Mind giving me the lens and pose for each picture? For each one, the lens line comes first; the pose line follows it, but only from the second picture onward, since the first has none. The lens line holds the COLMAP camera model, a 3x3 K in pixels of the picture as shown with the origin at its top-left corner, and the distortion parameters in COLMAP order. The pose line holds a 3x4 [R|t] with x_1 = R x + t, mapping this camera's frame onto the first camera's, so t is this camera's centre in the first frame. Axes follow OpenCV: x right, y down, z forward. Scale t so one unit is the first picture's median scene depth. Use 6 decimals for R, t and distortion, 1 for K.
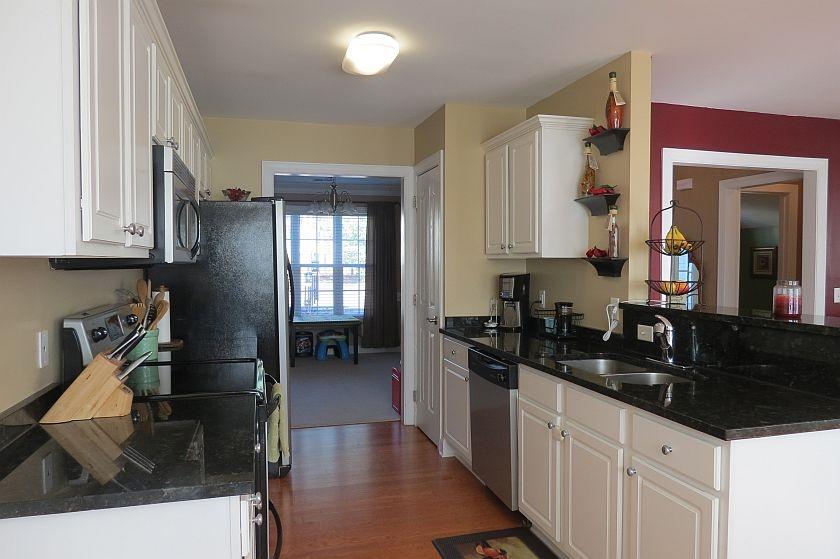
lens RADIAL K [[598.5, 0, 419.6], [0, 598.5, 279.4], [0, 0, 1]] dist [-0.029245, 0.007841]
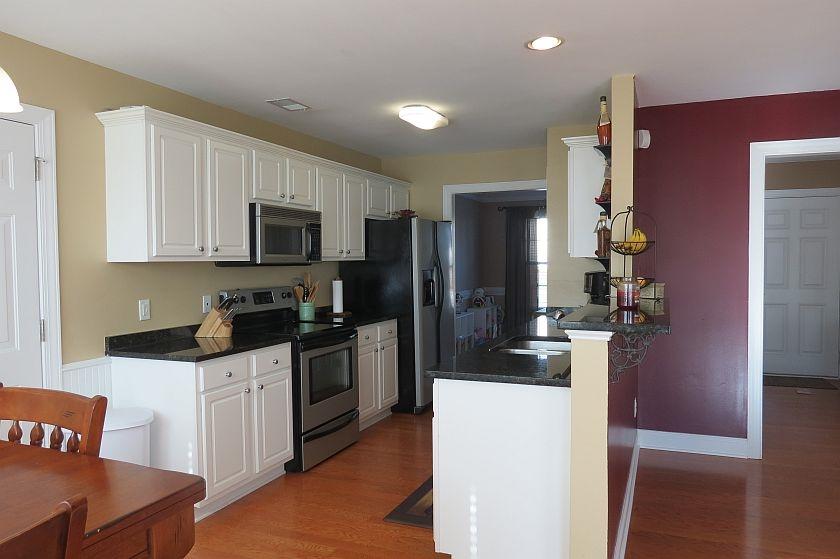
lens RADIAL K [[598.5, 0, 418.9], [0, 598.5, 285.1], [0, 0, 1]] dist [-0.029245, 0.007841]
pose [[0.792430, 0.021069, -0.609599, 0.722326], [-0.011220, 0.999738, 0.019968, -0.001679], [0.609860, -0.008984, 0.792458, -0.129157]]
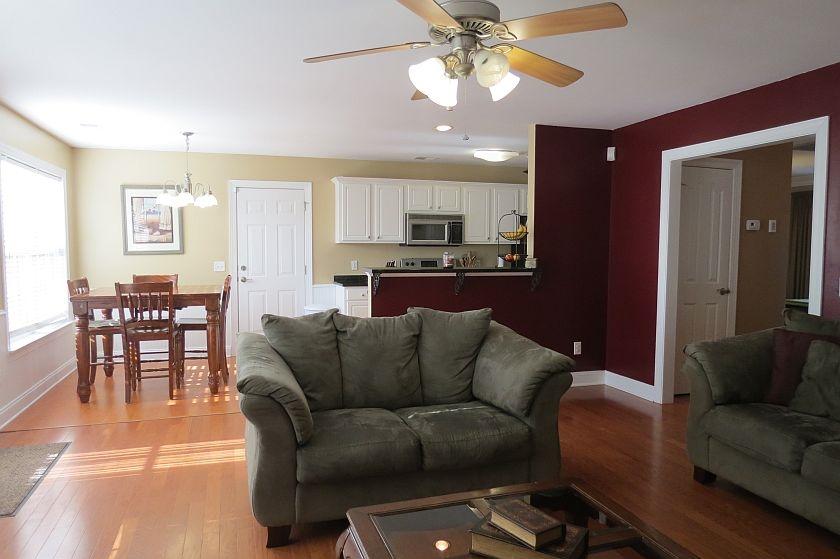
lens RADIAL K [[598.5, 0, 421.2], [0, 598.5, 279.3], [0, 0, 1]] dist [-0.029245, 0.007841]
pose [[0.043971, 0.055614, -0.997484, 2.039645], [-0.029918, 0.998075, 0.054328, -0.011141], [0.998585, 0.027454, 0.045550, 0.571017]]
